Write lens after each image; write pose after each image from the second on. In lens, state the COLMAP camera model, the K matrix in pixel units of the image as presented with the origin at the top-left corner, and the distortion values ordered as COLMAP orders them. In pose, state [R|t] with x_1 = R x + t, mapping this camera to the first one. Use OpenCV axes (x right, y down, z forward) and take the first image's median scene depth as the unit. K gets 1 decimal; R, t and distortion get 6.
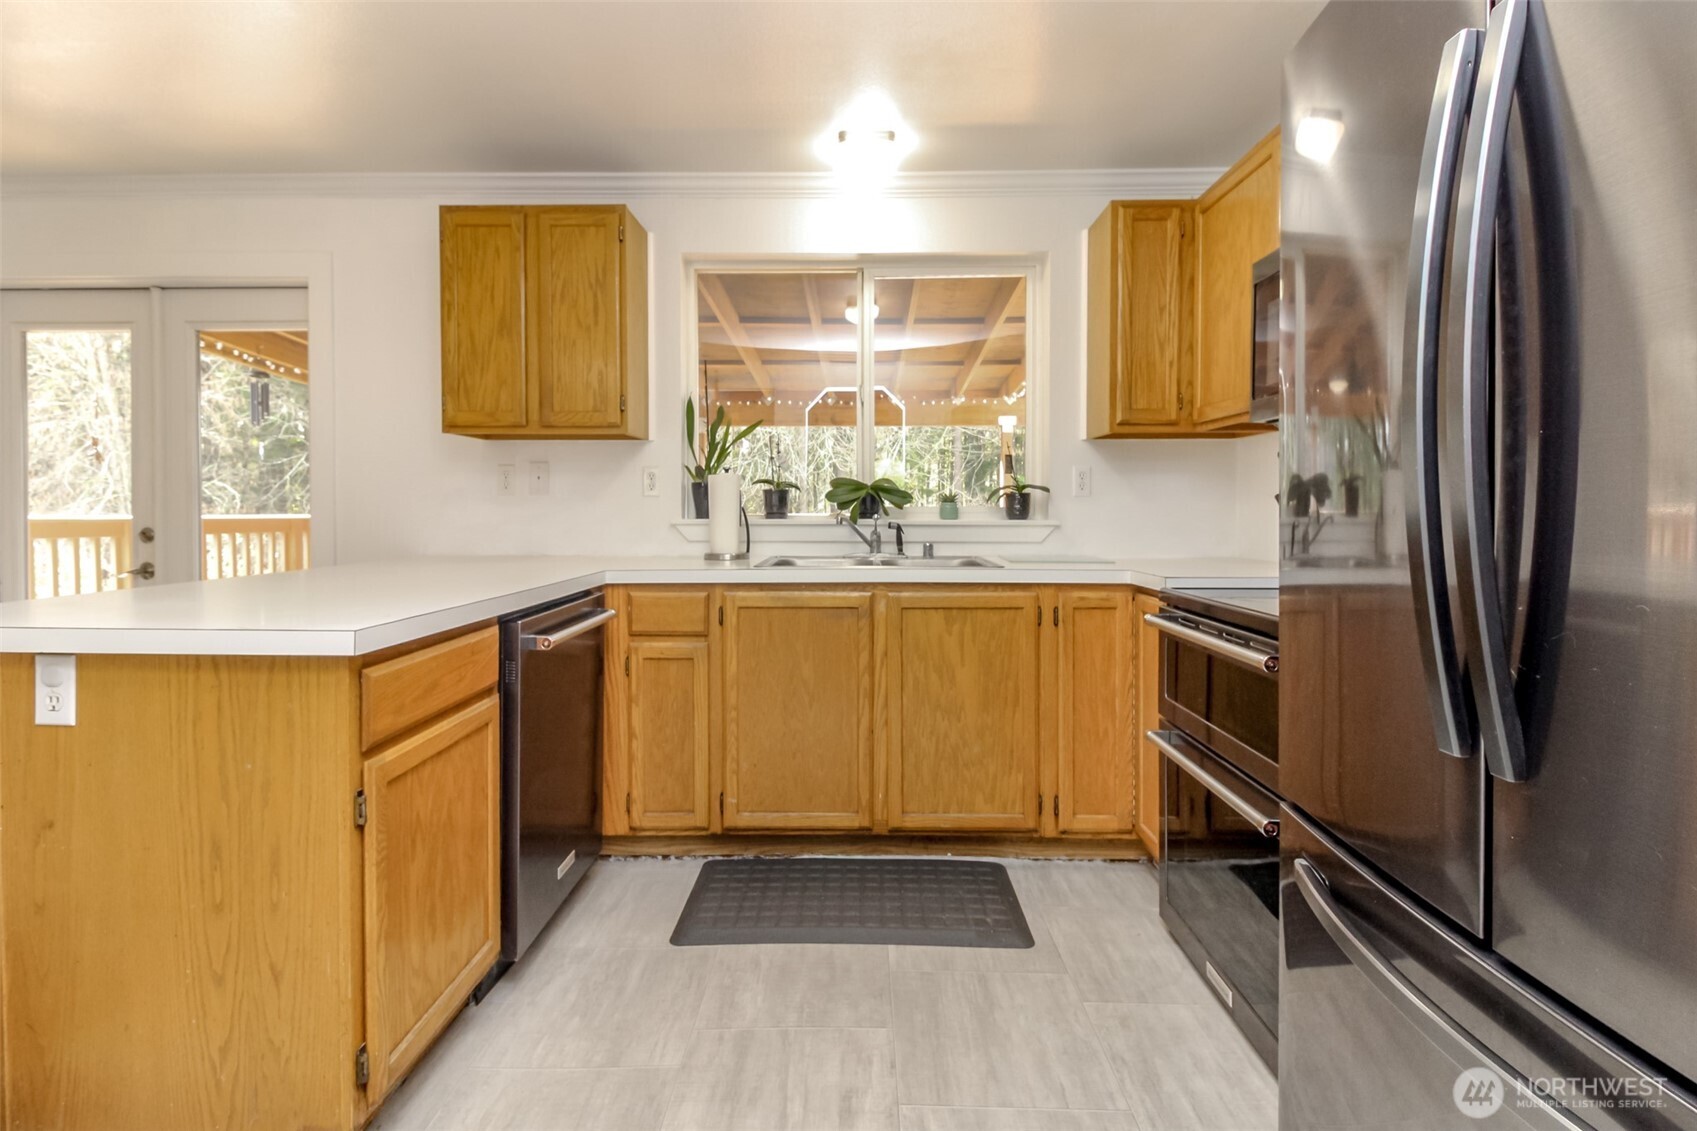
lens RADIAL K [[774.0, 0, 867.4], [0, 774.0, 522.3], [0, 0, 1]] dist [0.006241, -0.004052]
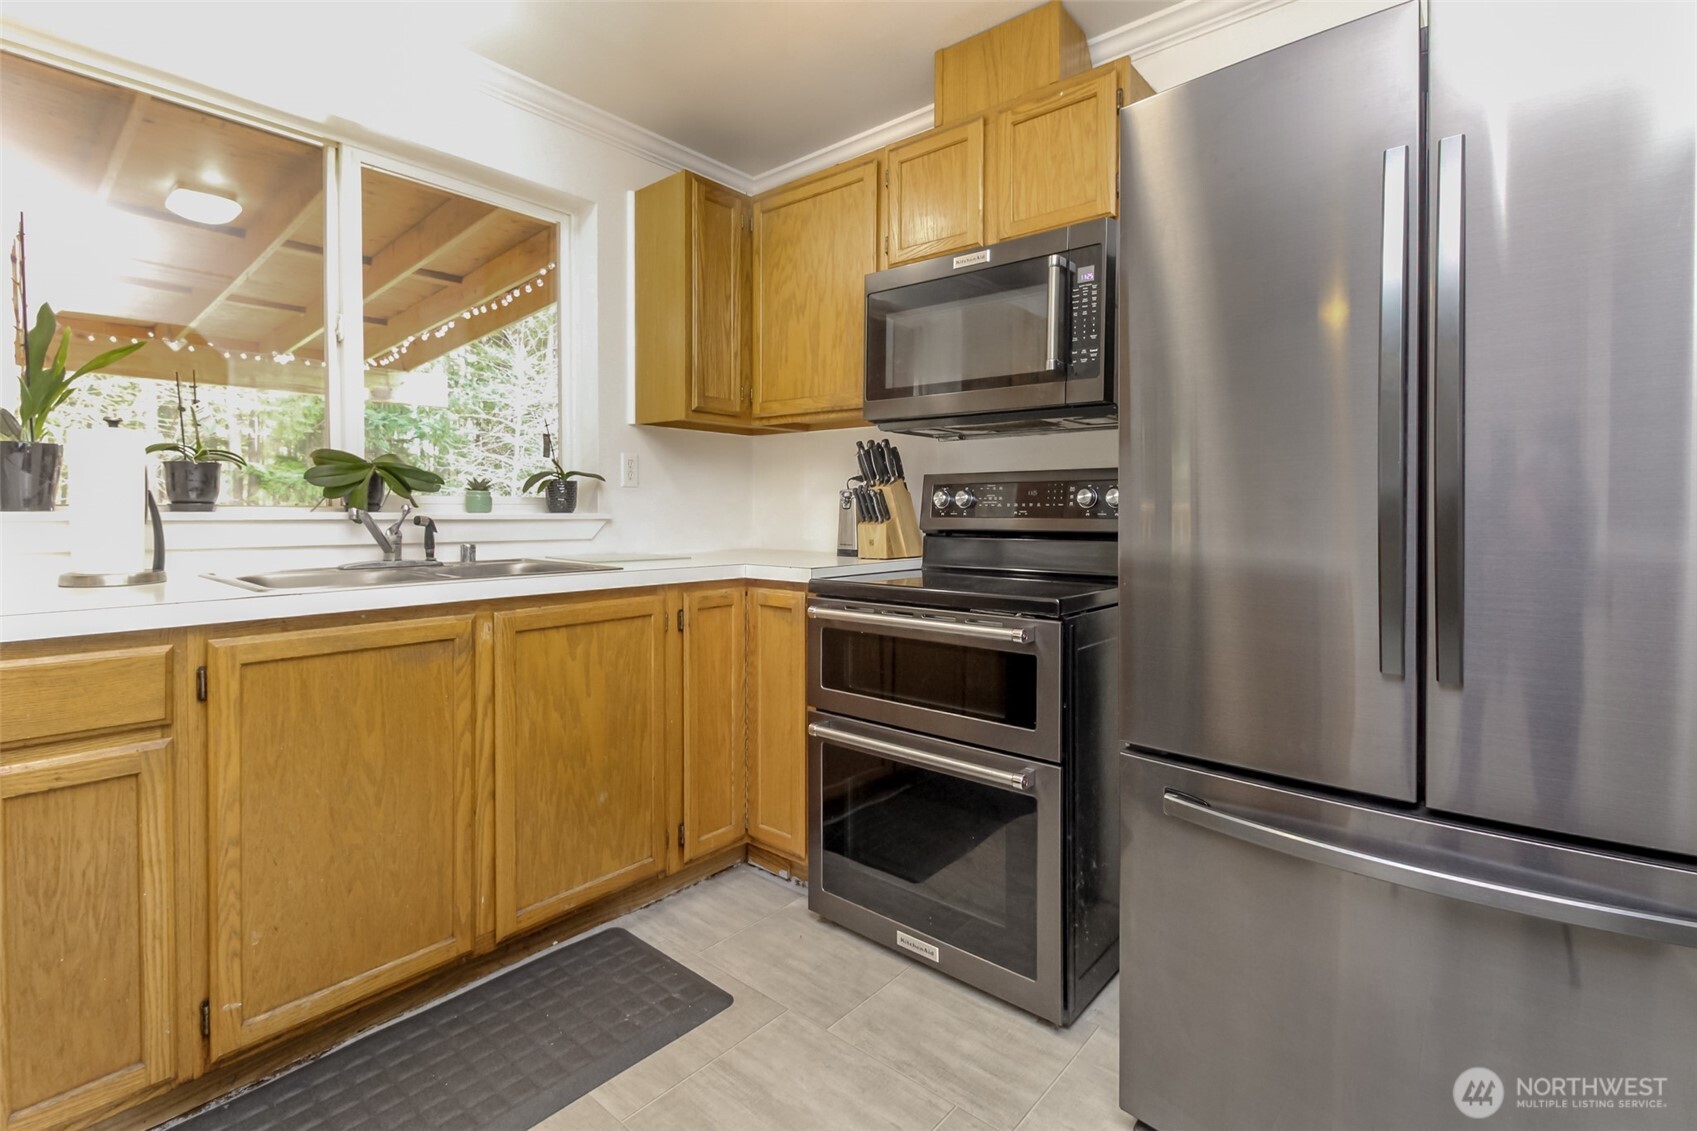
lens RADIAL K [[774.0, 0, 831.2], [0, 774.0, 519.0], [0, 0, 1]] dist [0.006241, -0.004052]
pose [[0.650535, -0.006497, 0.759448, -0.314785], [0.007490, 0.999970, 0.002139, 0.004686], [-0.759439, 0.004297, 0.650564, 0.293424]]
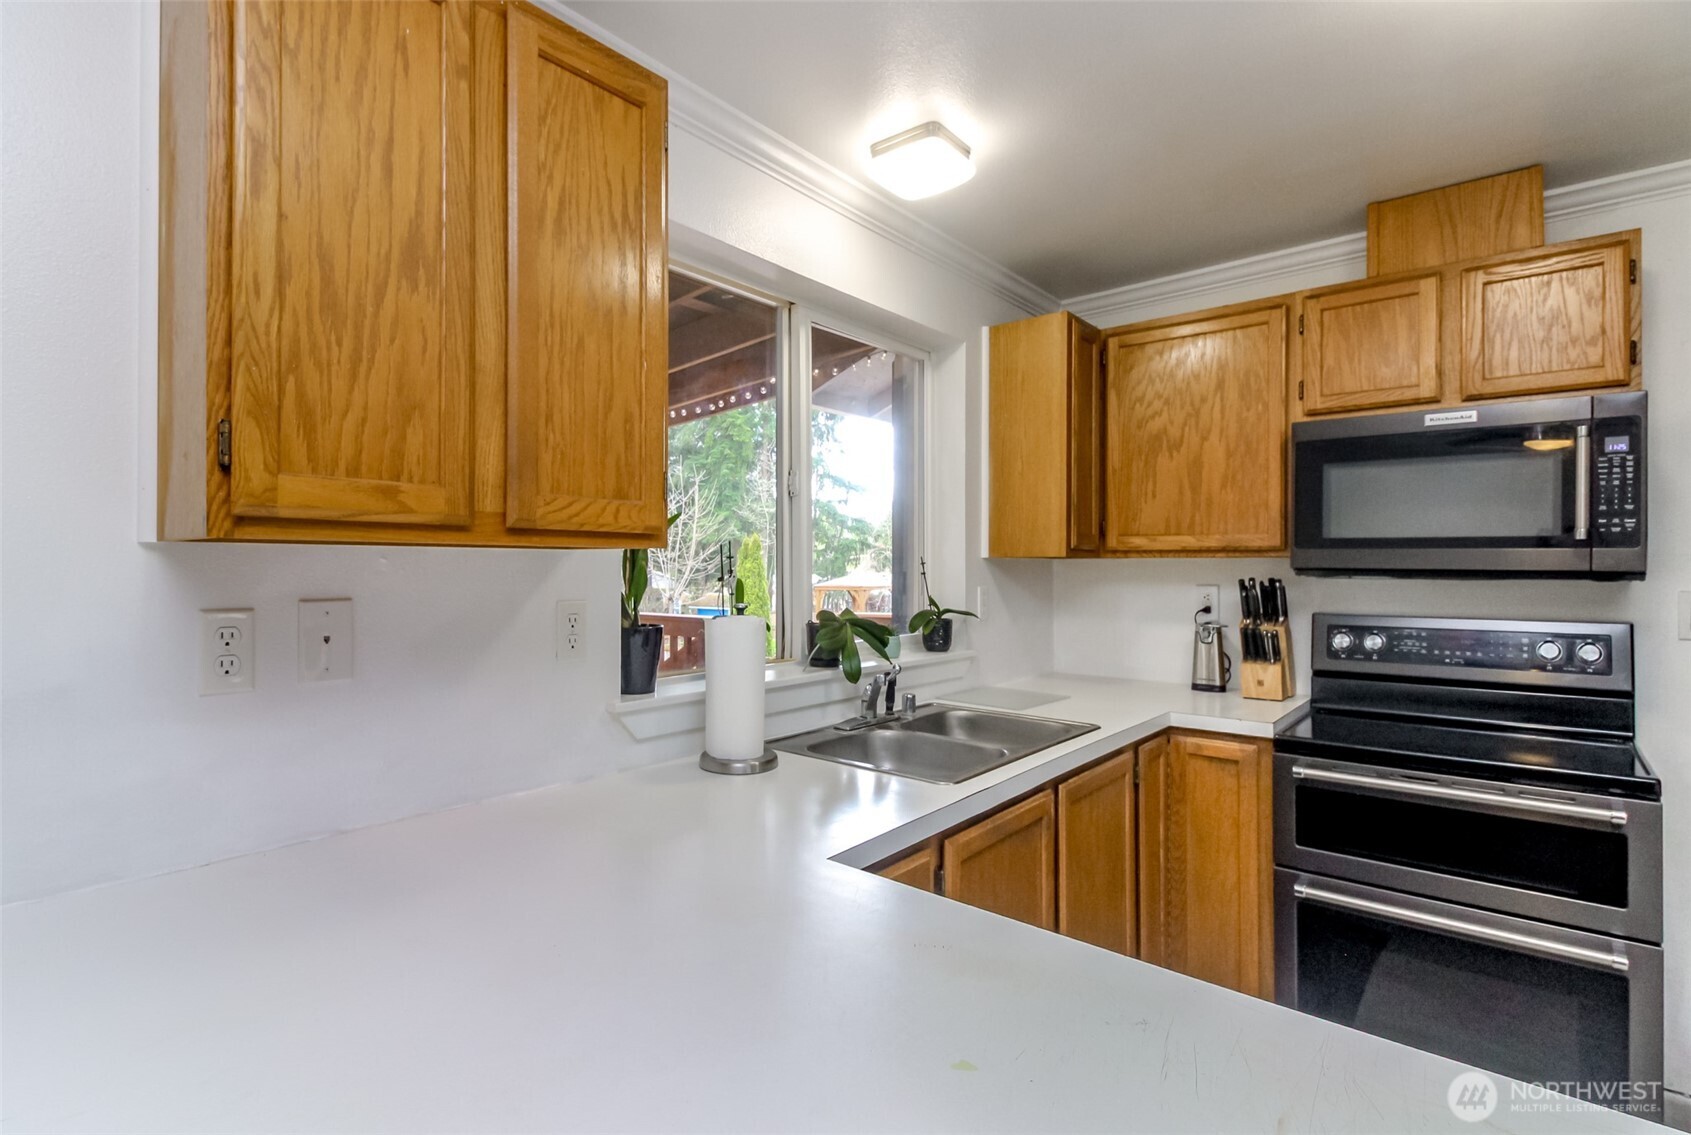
lens RADIAL K [[808.9, 0, 781.7], [0, 808.9, 561.6], [0, 0, 1]] dist [-0.003956, -0.001223]
pose [[0.667676, 0.007090, 0.744418, -0.710741], [0.008820, 0.999809, -0.017434, -0.107941], [-0.744400, 0.018206, 0.667486, 0.678614]]
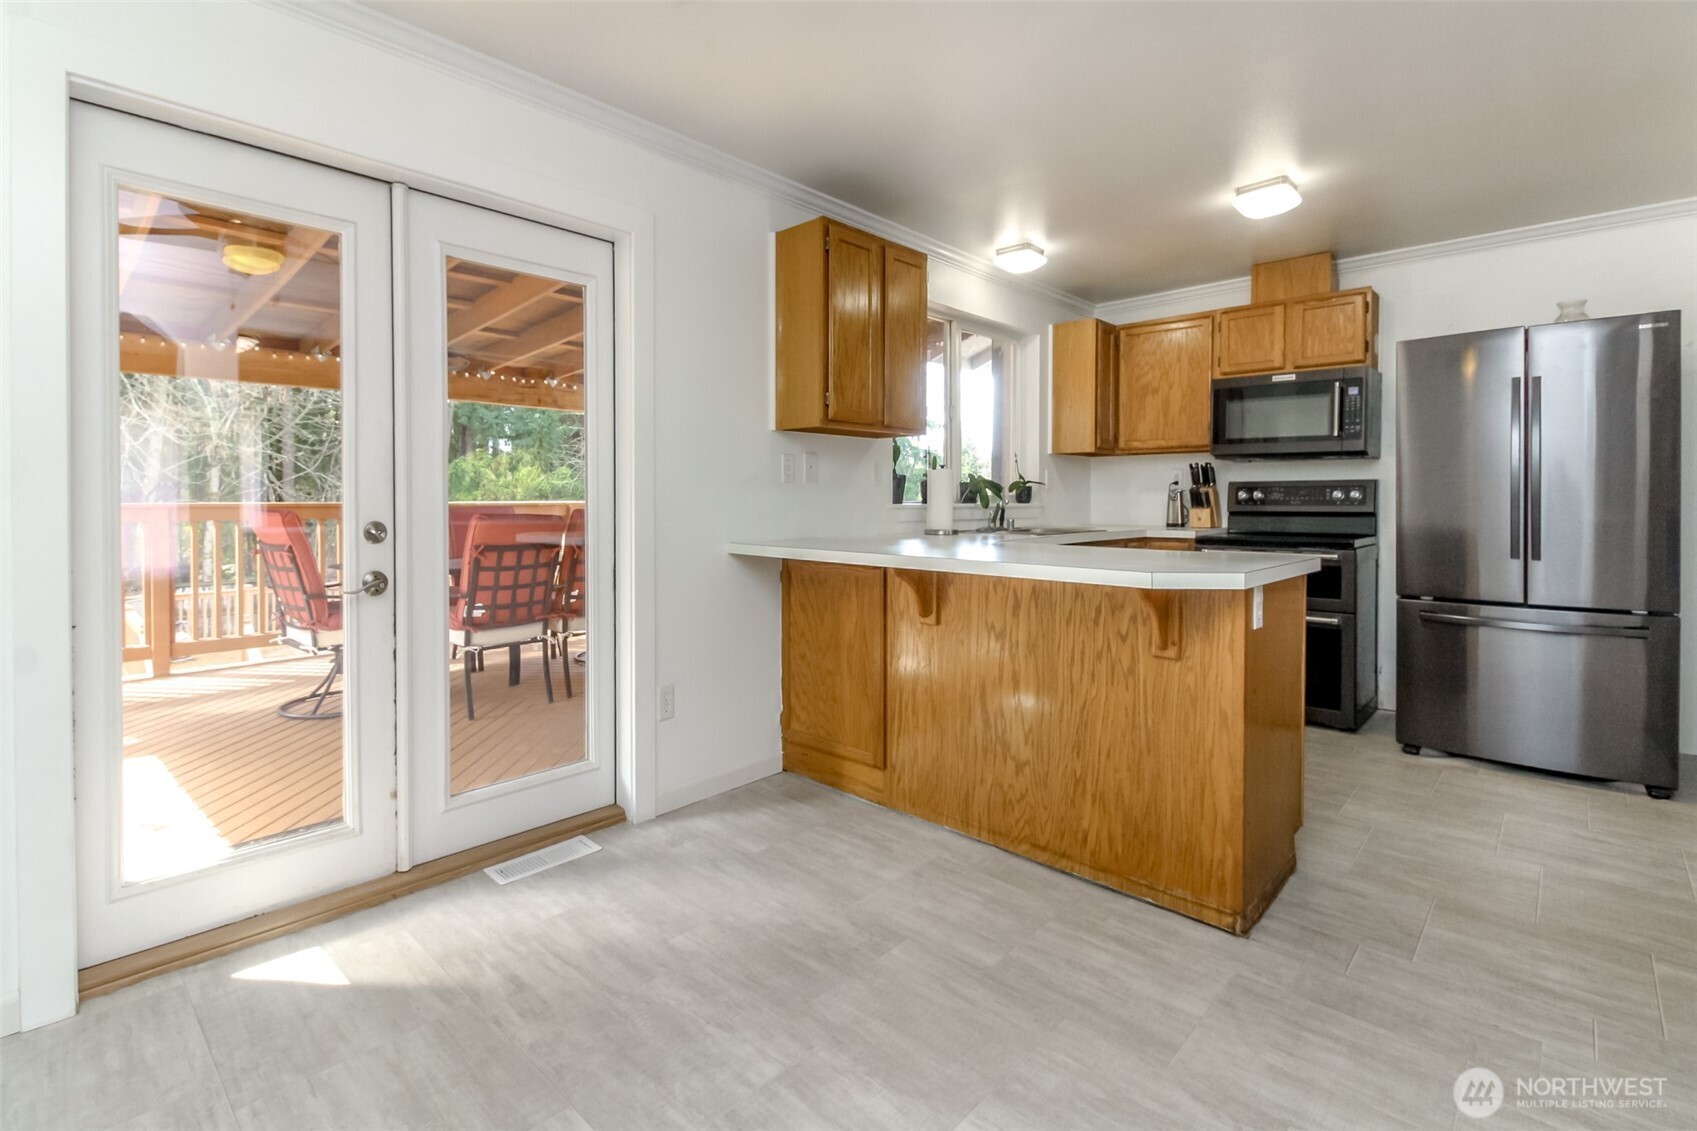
lens RADIAL K [[774.0, 0, 820.7], [0, 774.0, 509.8], [0, 0, 1]] dist [0.006241, -0.004052]
pose [[0.695595, -0.007505, 0.718395, -1.500410], [0.010203, 0.999948, 0.000567, 0.005168], [-0.718361, 0.006935, 0.695635, 0.271169]]
